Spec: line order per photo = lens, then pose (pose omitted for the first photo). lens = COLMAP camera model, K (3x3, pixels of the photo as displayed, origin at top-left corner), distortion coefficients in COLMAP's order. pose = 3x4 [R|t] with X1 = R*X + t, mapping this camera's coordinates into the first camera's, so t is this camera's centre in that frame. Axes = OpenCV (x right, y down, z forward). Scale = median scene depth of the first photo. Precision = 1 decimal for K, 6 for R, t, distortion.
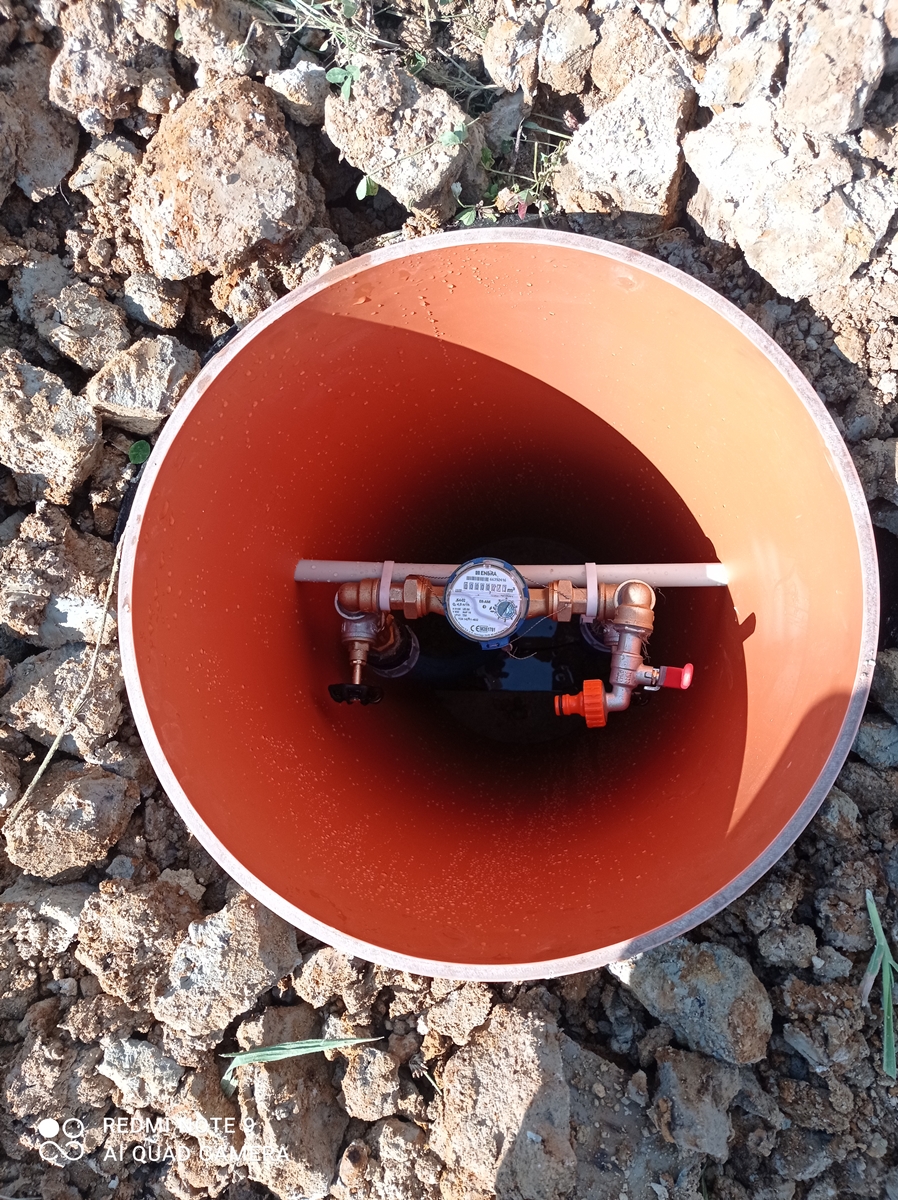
lens RADIAL K [[962.1, 0, 449.2], [0, 962.1, 599.0], [0, 0, 1]] dist [0.083684, -0.003364]
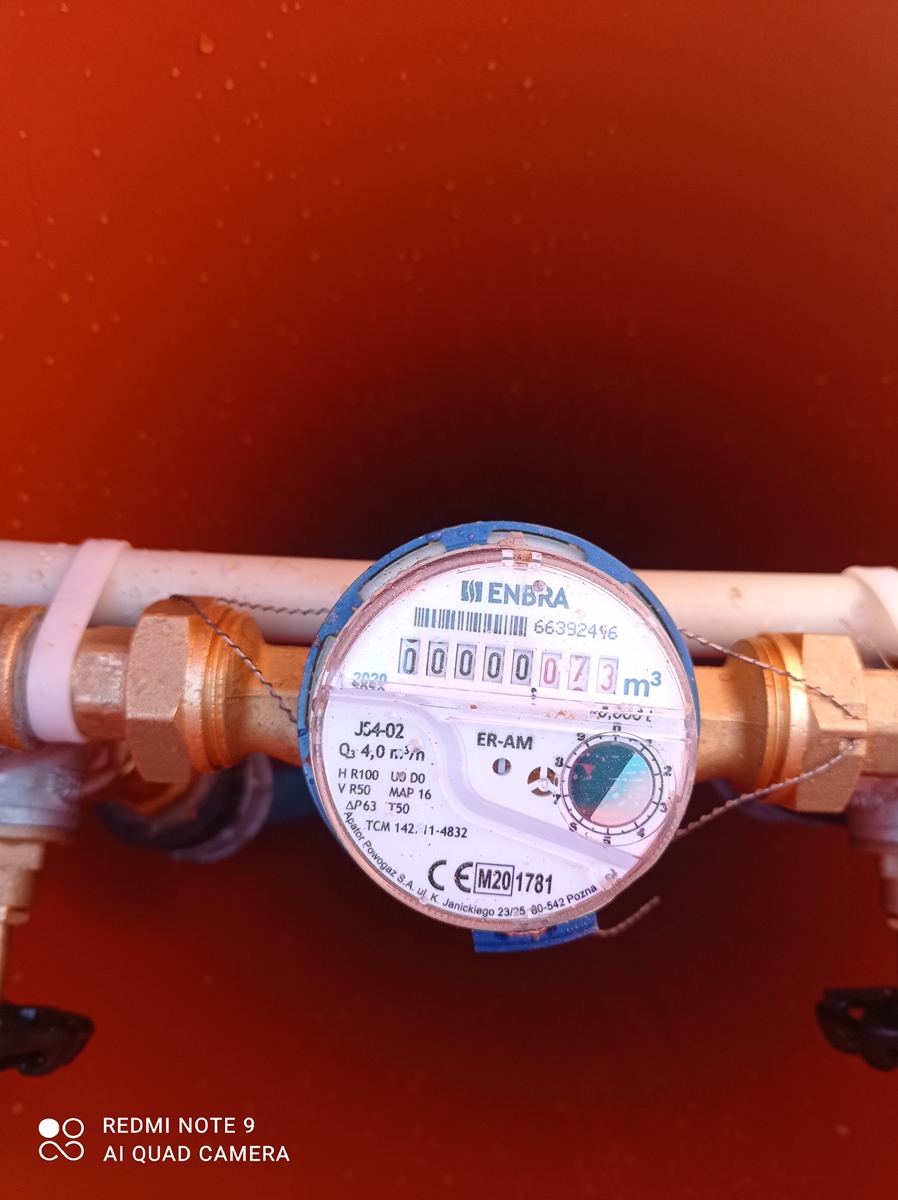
lens RADIAL K [[962.1, 0, 449.1], [0, 962.1, 599.1], [0, 0, 1]] dist [0.083684, -0.003364]
pose [[0.996251, 0.025917, 0.082539, 0.008822], [-0.023405, 0.999237, -0.031264, -0.019182], [-0.083286, 0.029215, 0.996097, 0.793335]]
